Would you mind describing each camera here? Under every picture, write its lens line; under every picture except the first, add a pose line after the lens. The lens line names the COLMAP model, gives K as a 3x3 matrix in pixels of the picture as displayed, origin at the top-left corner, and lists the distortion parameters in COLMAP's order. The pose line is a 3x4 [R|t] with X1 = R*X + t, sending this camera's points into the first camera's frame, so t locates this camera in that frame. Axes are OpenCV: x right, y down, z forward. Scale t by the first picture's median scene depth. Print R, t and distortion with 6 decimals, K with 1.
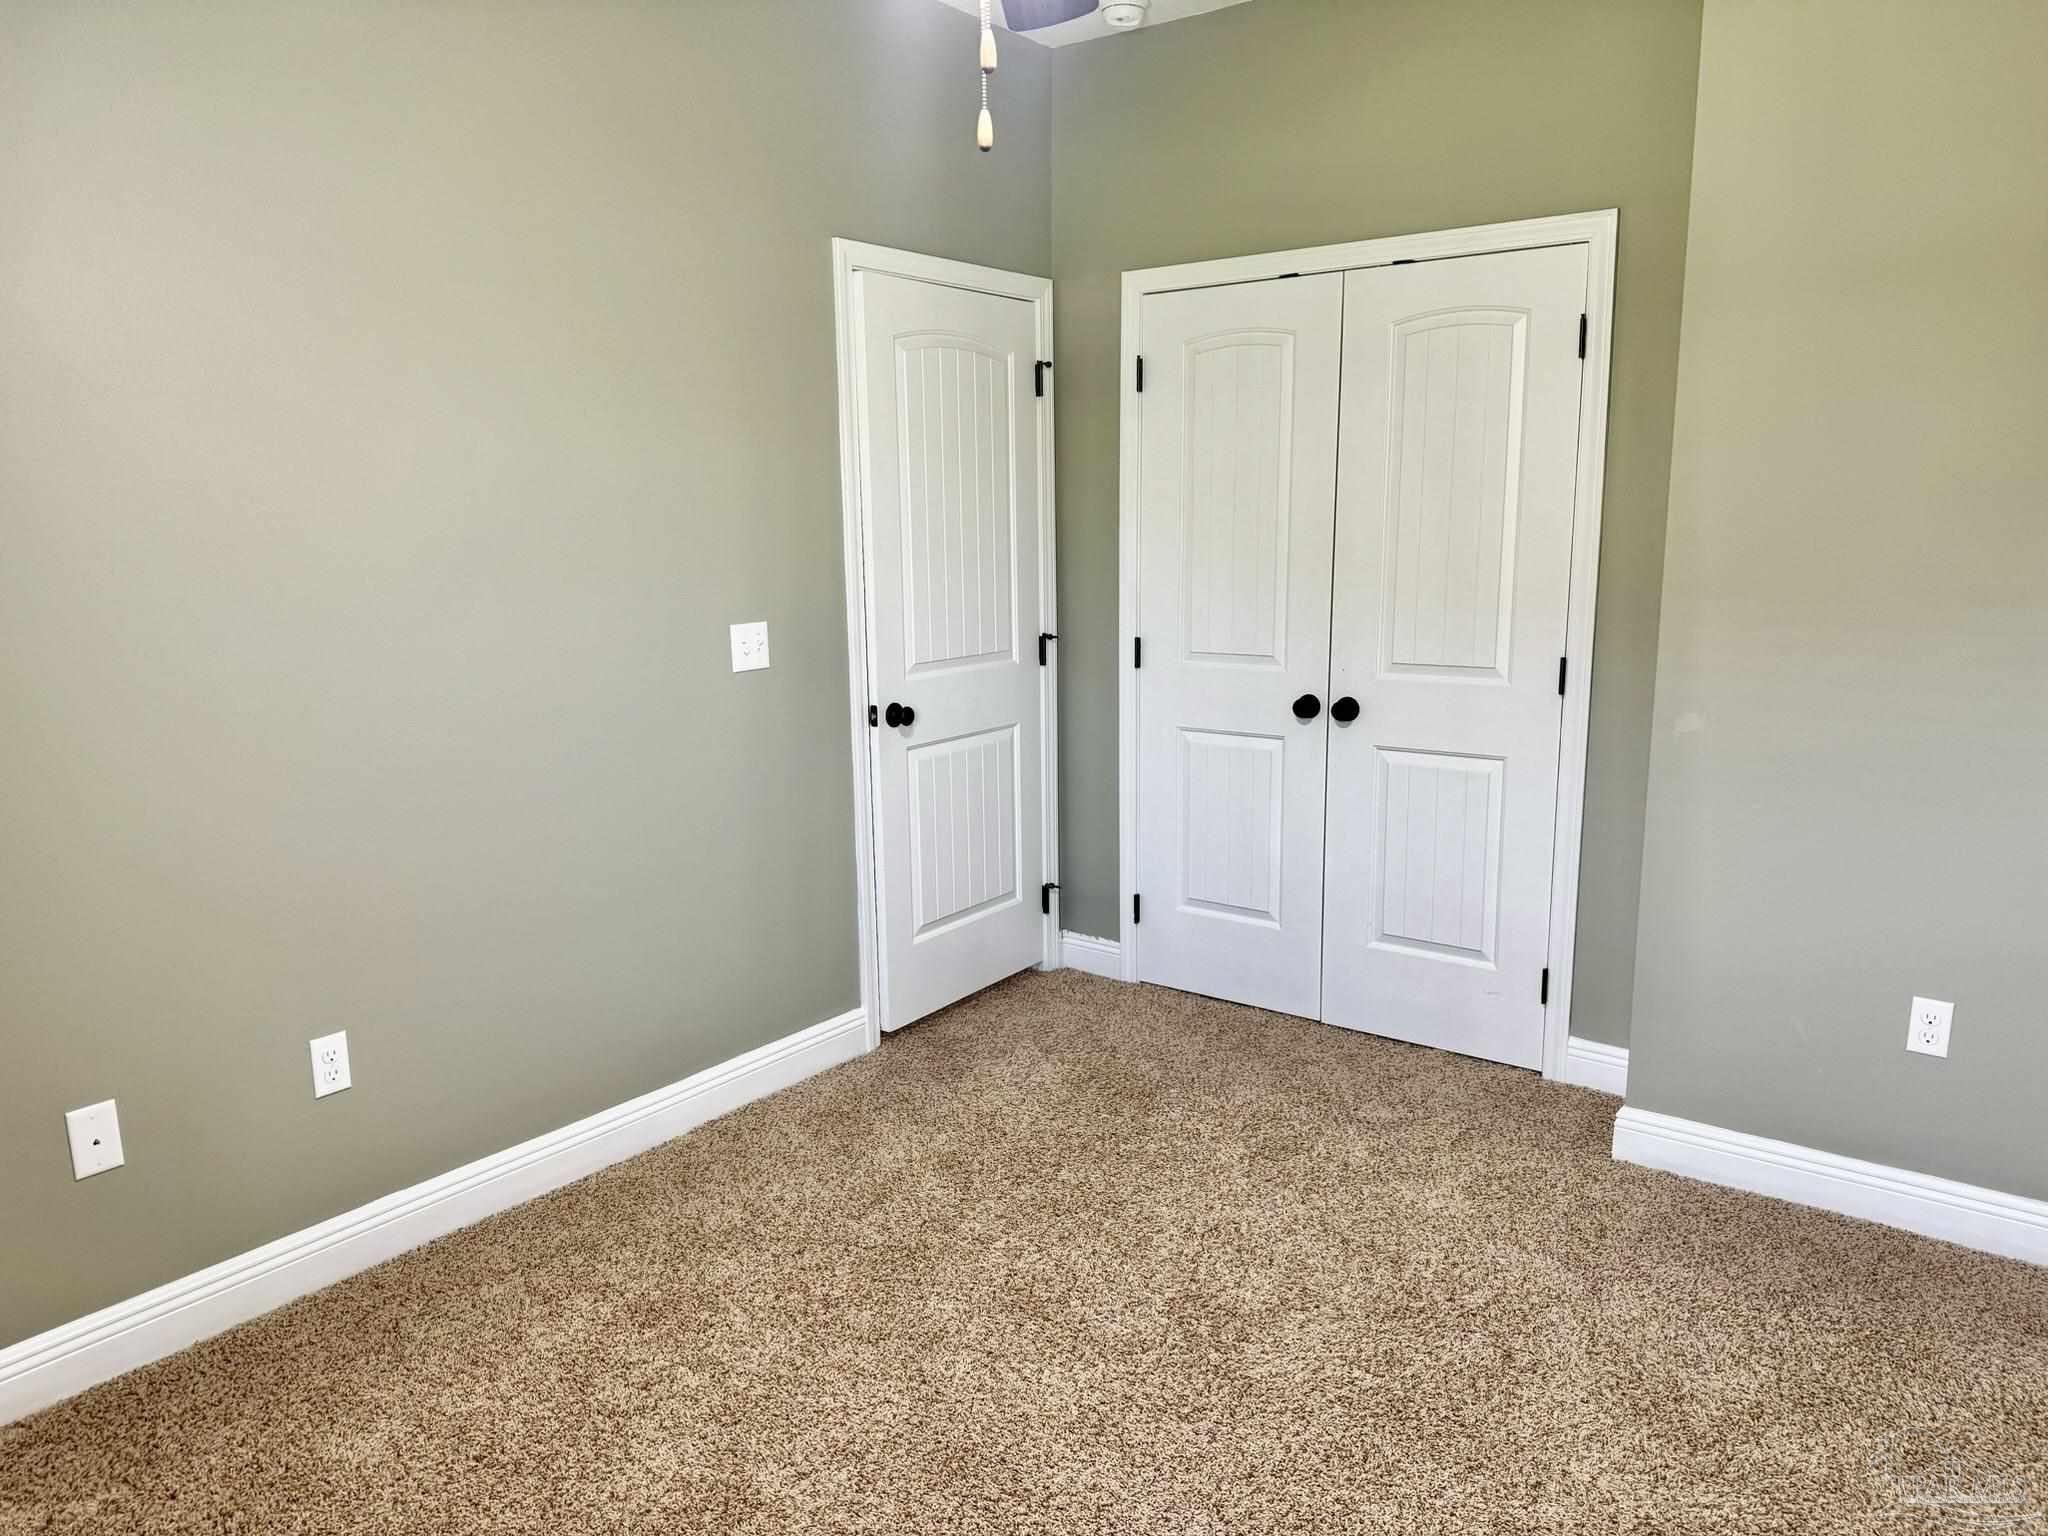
lens RADIAL K [[1437.5, 0, 1022.2], [0, 1437.5, 779.5], [0, 0, 1]] dist [0.026332, -0.035652]
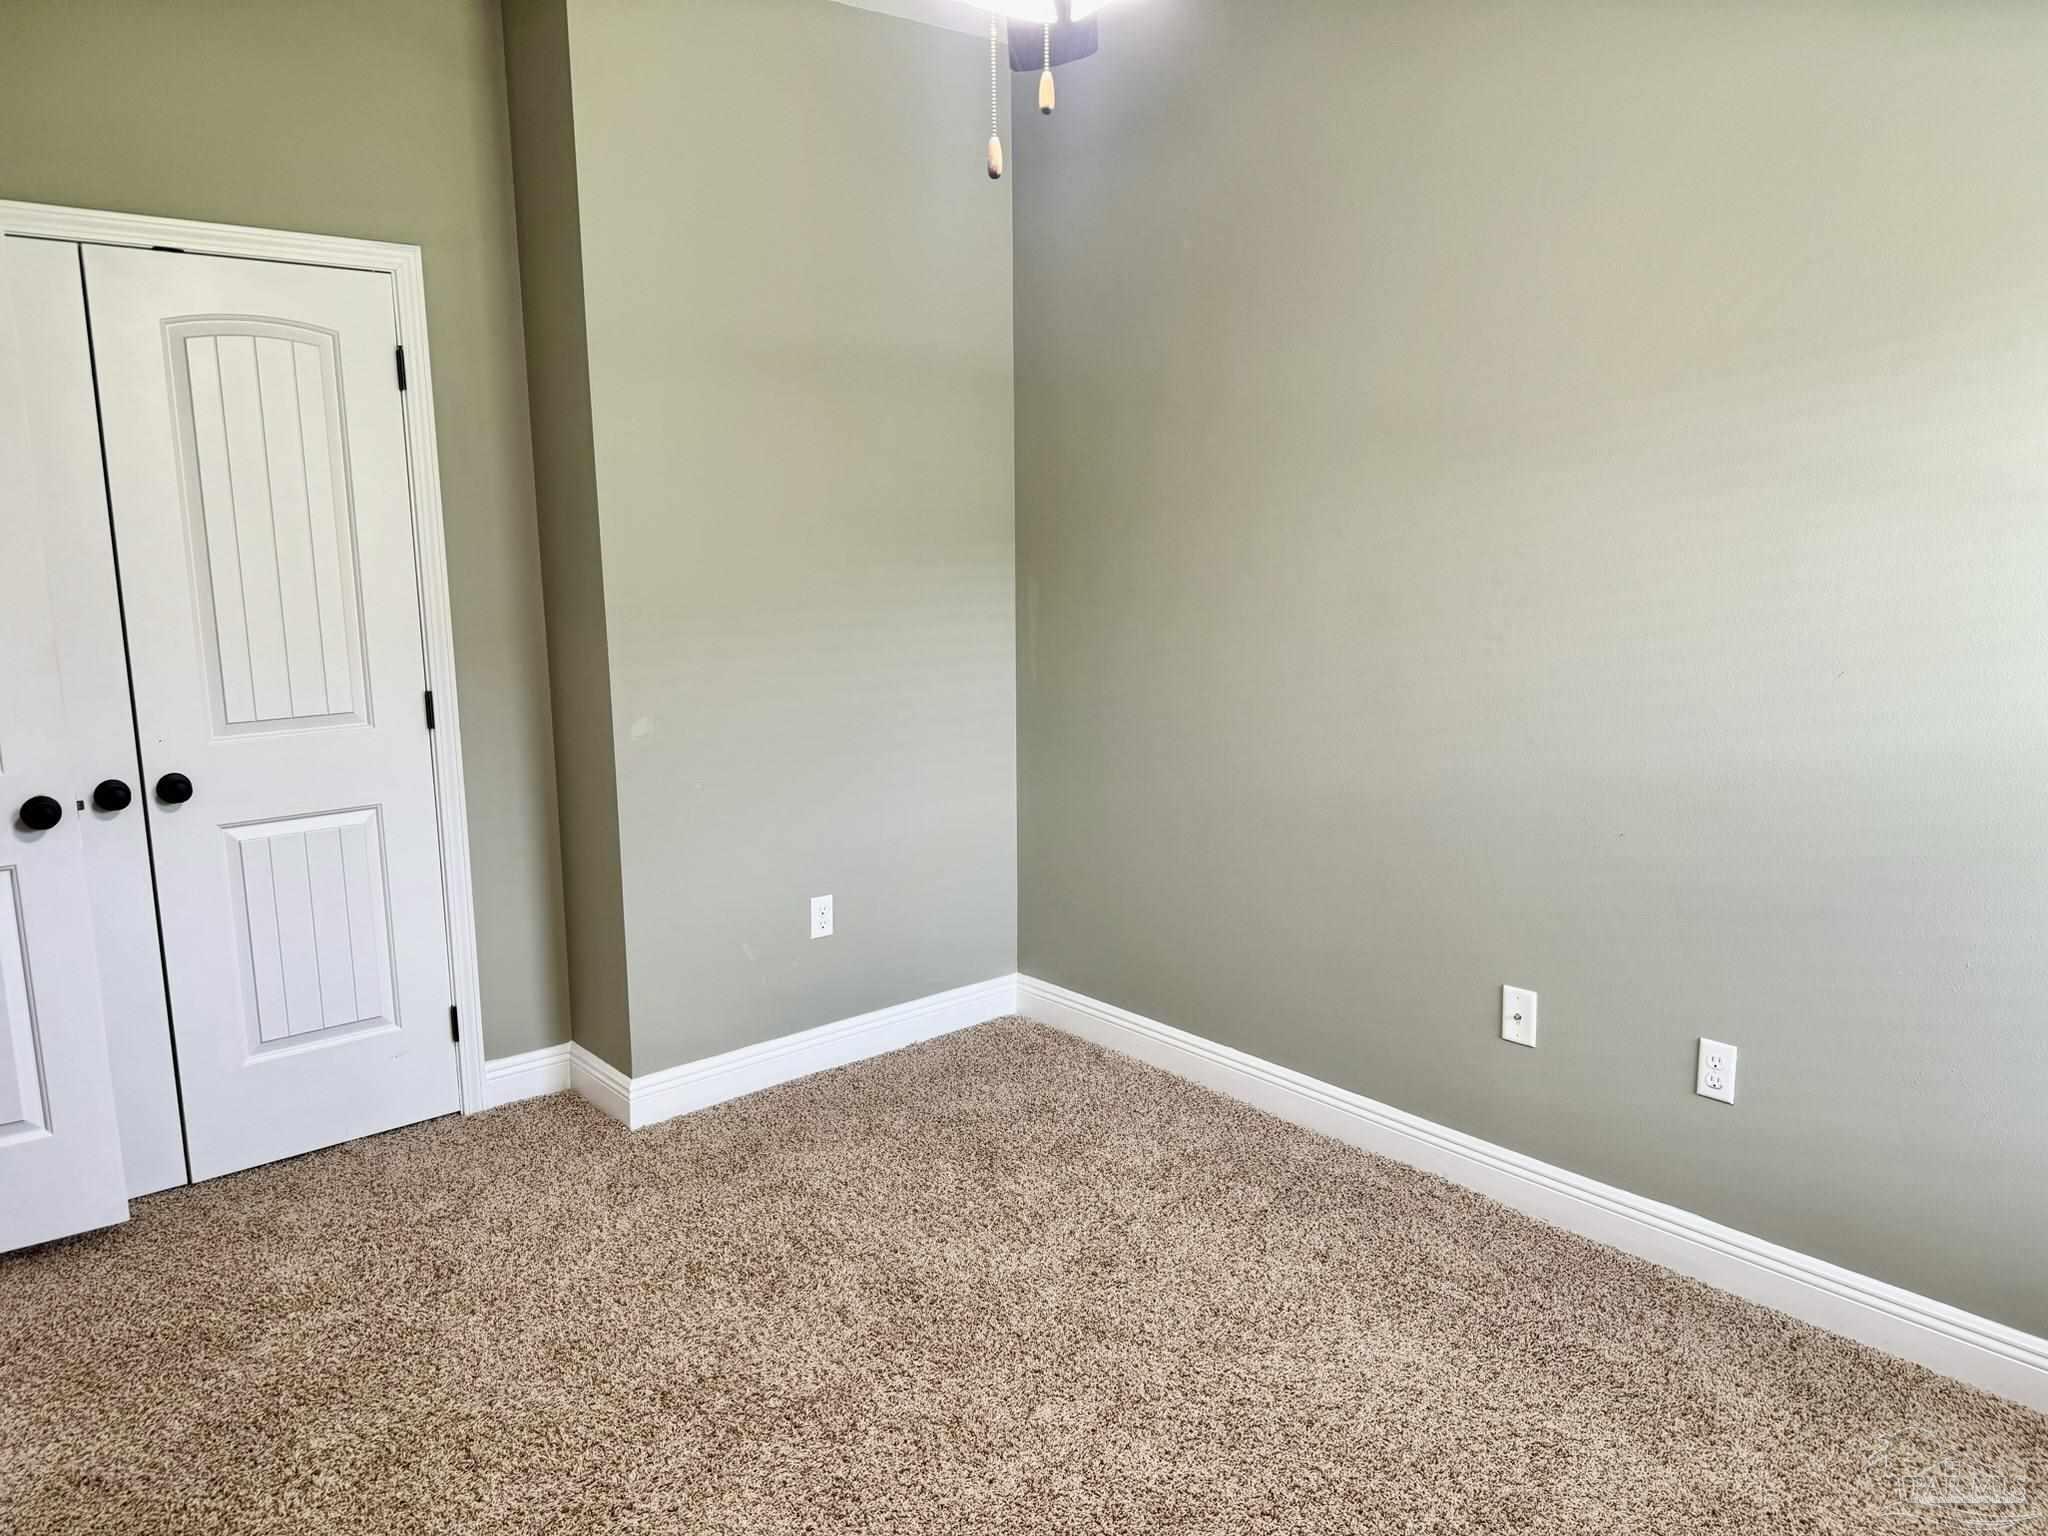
lens RADIAL K [[1437.5, 0, 1024.0], [0, 1437.5, 763.4], [0, 0, 1]] dist [0.026332, -0.035652]
pose [[0.193822, -0.150168, 0.969475, -0.514628], [0.188336, 0.975530, 0.113453, -0.072056], [-0.962789, 0.160597, 0.217361, 0.403884]]
